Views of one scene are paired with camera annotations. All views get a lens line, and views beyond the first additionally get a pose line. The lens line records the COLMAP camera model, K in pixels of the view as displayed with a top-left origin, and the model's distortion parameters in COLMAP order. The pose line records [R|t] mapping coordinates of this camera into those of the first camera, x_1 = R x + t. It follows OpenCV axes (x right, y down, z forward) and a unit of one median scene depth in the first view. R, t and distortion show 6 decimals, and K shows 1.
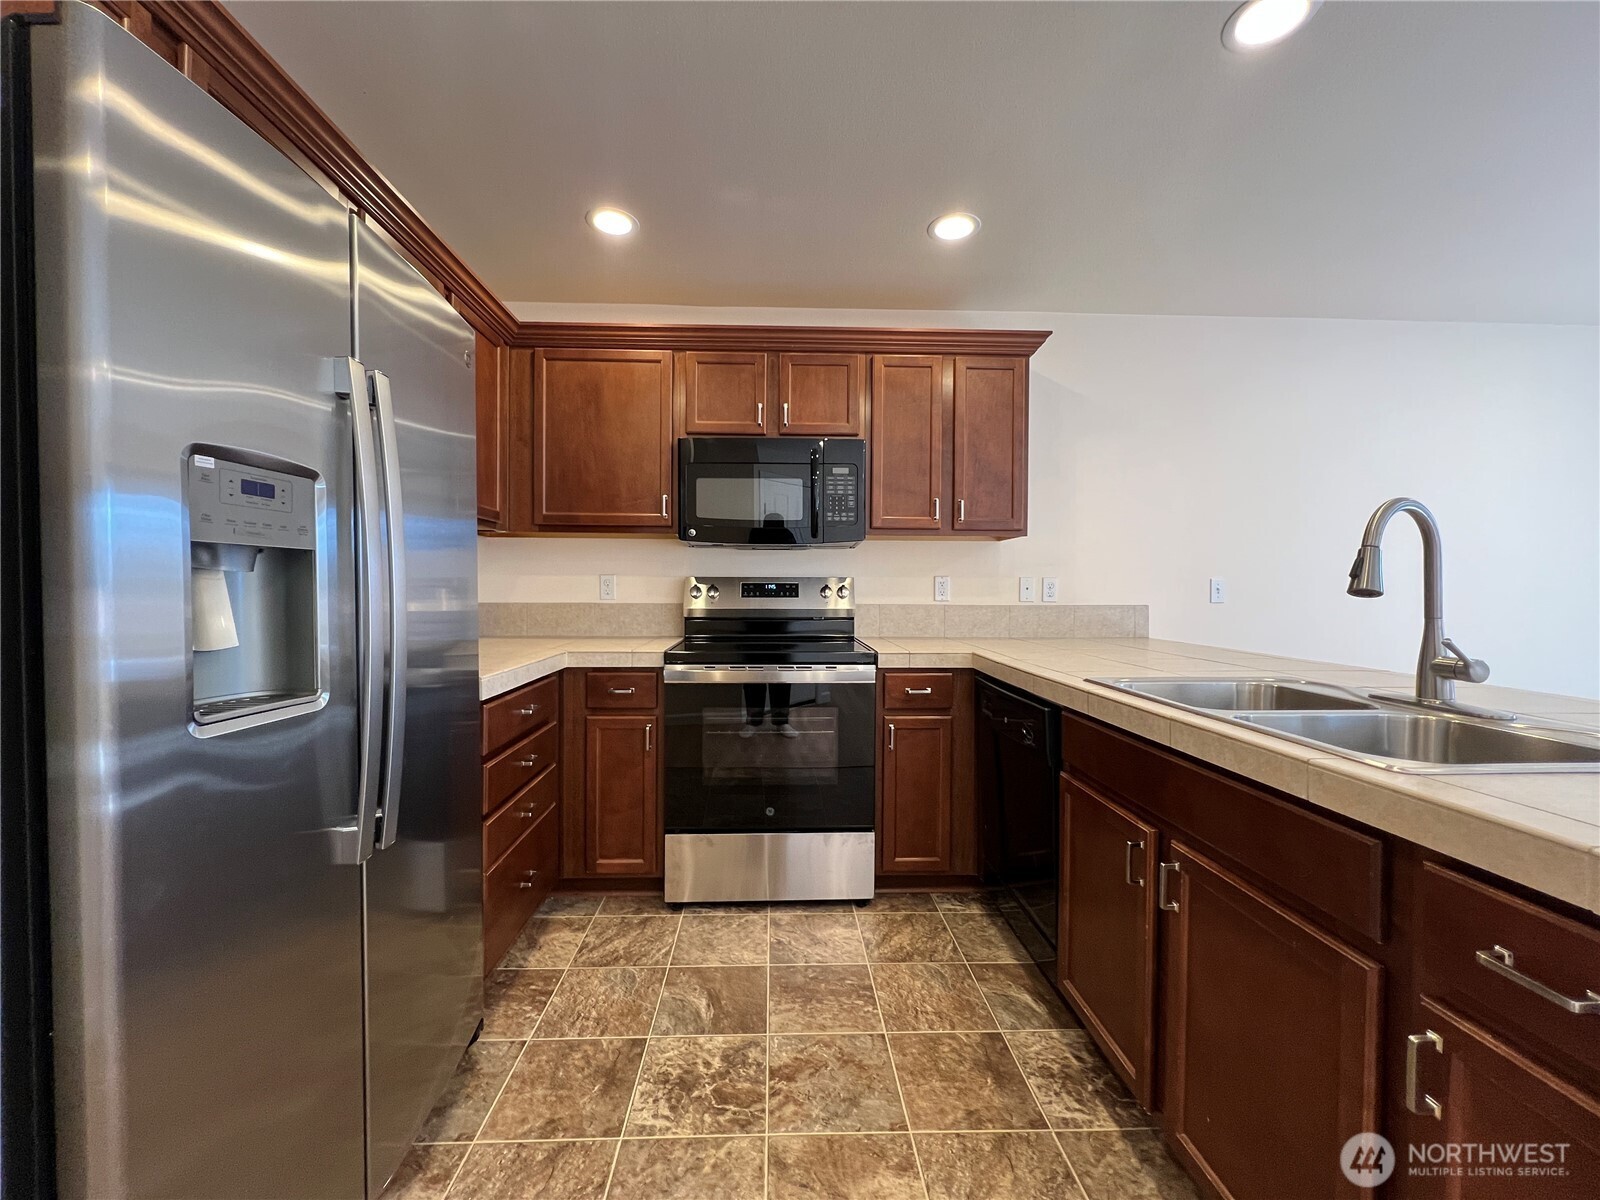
lens RADIAL K [[639.6, 0, 791.0], [0, 639.6, 597.4], [0, 0, 1]] dist [-0.006315, 0.001608]
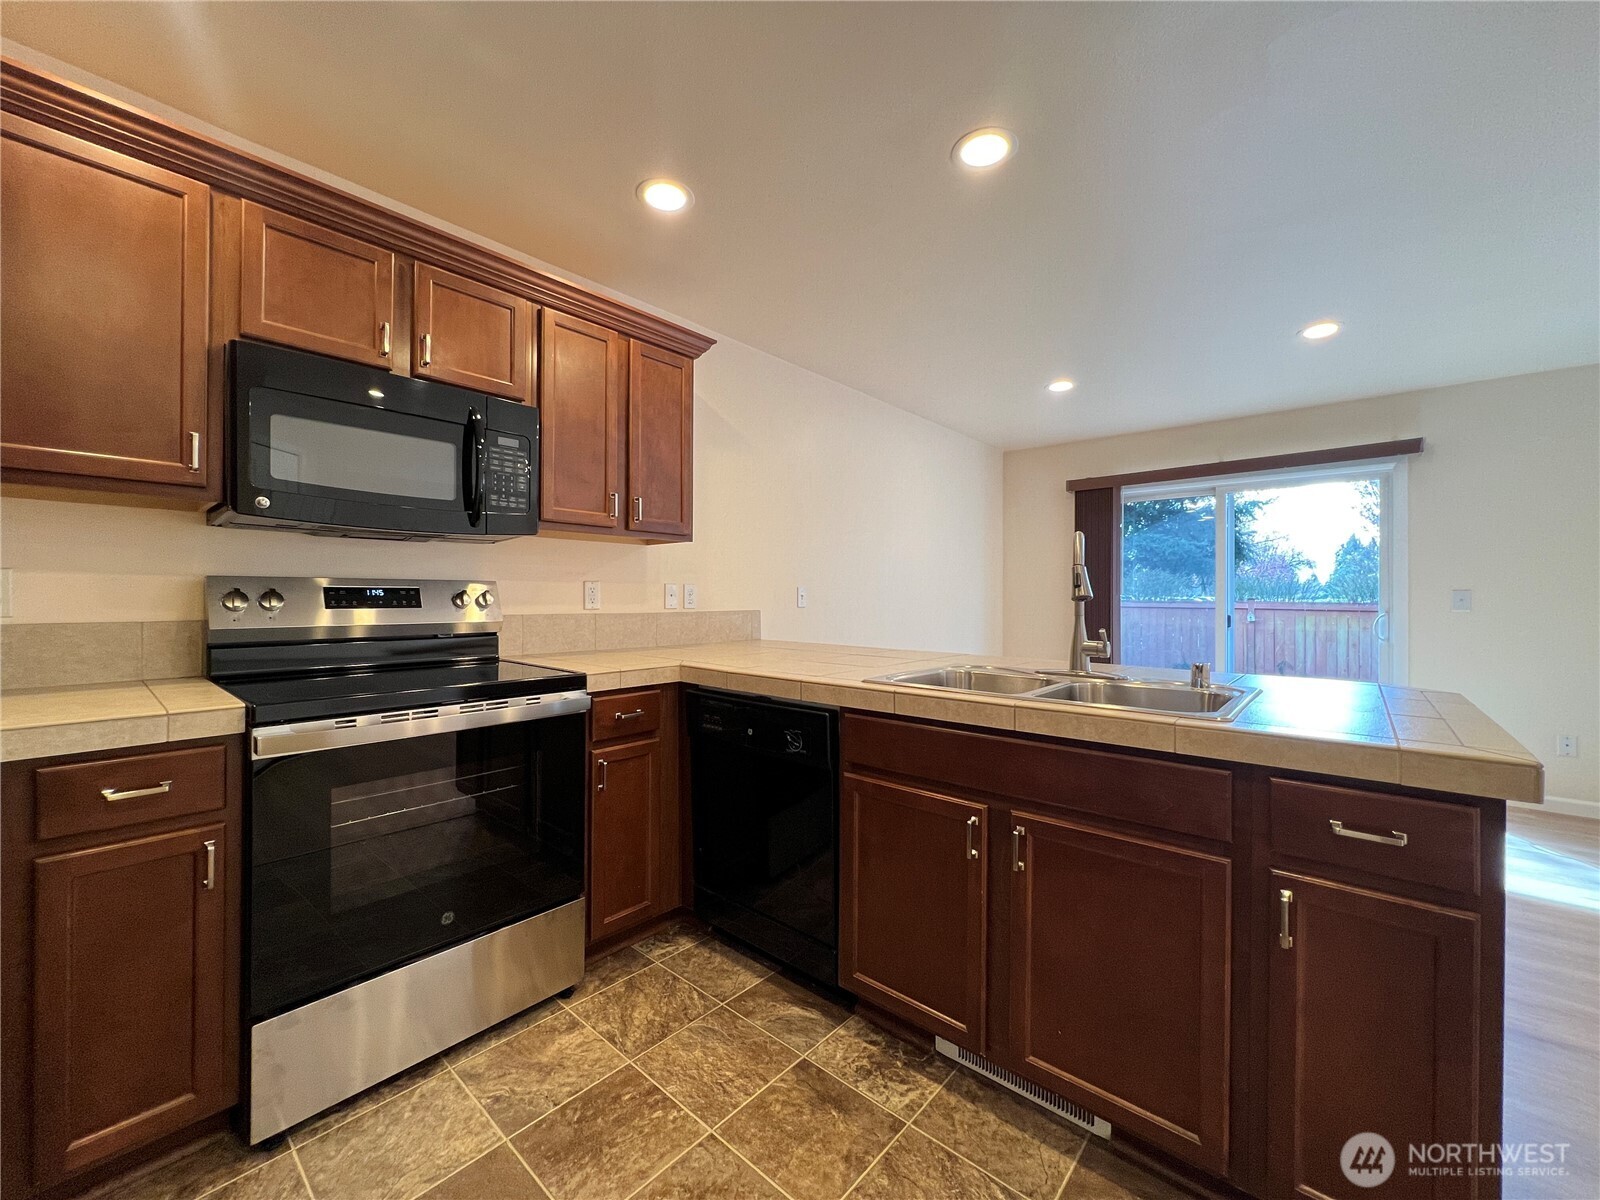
lens RADIAL K [[639.6, 0, 794.9], [0, 639.6, 596.8], [0, 0, 1]] dist [-0.006315, 0.001608]
pose [[0.686168, -0.002105, 0.727440, -0.273928], [0.010284, 0.999924, -0.006807, -0.003819], [-0.727370, 0.012152, 0.686138, 0.249144]]
